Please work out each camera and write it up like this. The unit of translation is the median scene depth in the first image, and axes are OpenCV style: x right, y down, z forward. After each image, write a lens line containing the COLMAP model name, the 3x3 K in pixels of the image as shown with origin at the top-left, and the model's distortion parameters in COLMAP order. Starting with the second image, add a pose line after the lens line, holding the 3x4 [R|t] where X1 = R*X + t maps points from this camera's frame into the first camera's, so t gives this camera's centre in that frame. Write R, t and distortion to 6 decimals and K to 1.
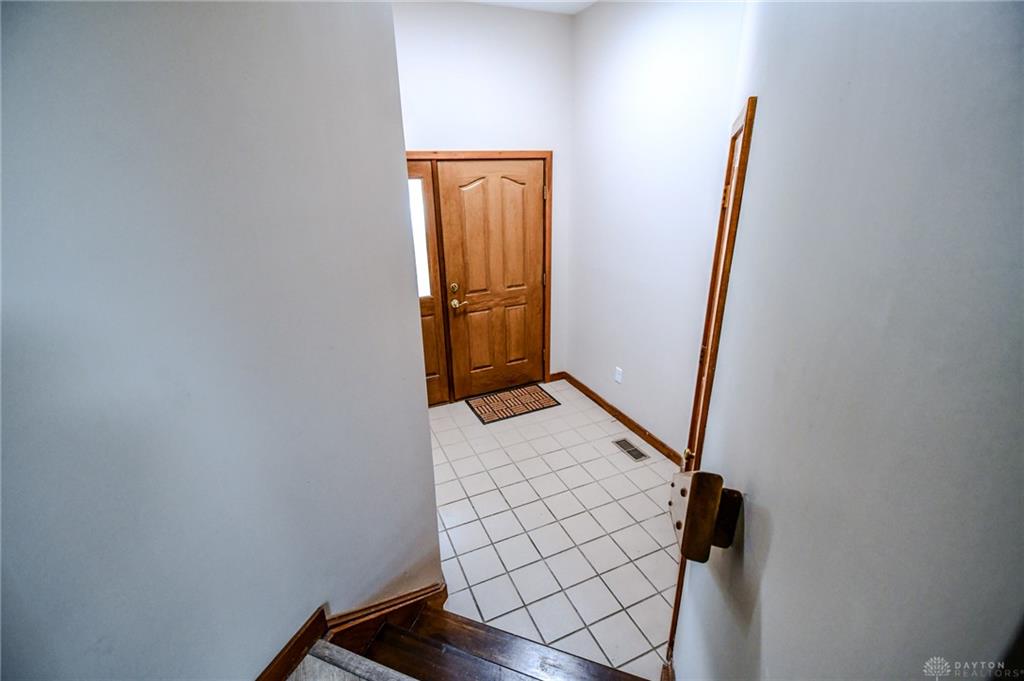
lens RADIAL K [[444.4, 0, 508.4], [0, 444.4, 339.2], [0, 0, 1]] dist [-0.000704, -0.011559]
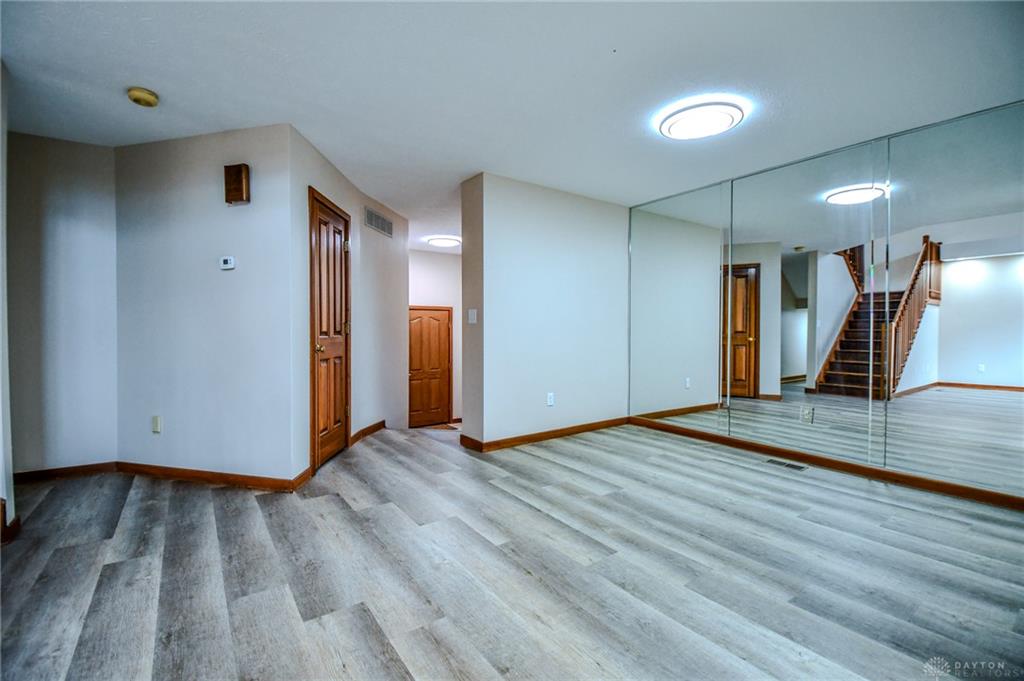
lens RADIAL K [[444.4, 0, 512.8], [0, 444.4, 338.2], [0, 0, 1]] dist [-0.000704, -0.011559]
pose [[0.979816, 0.018165, 0.199073, -0.041816], [0.047348, 0.946437, -0.319399, 0.418811], [-0.194211, 0.322378, 0.926474, -0.997578]]
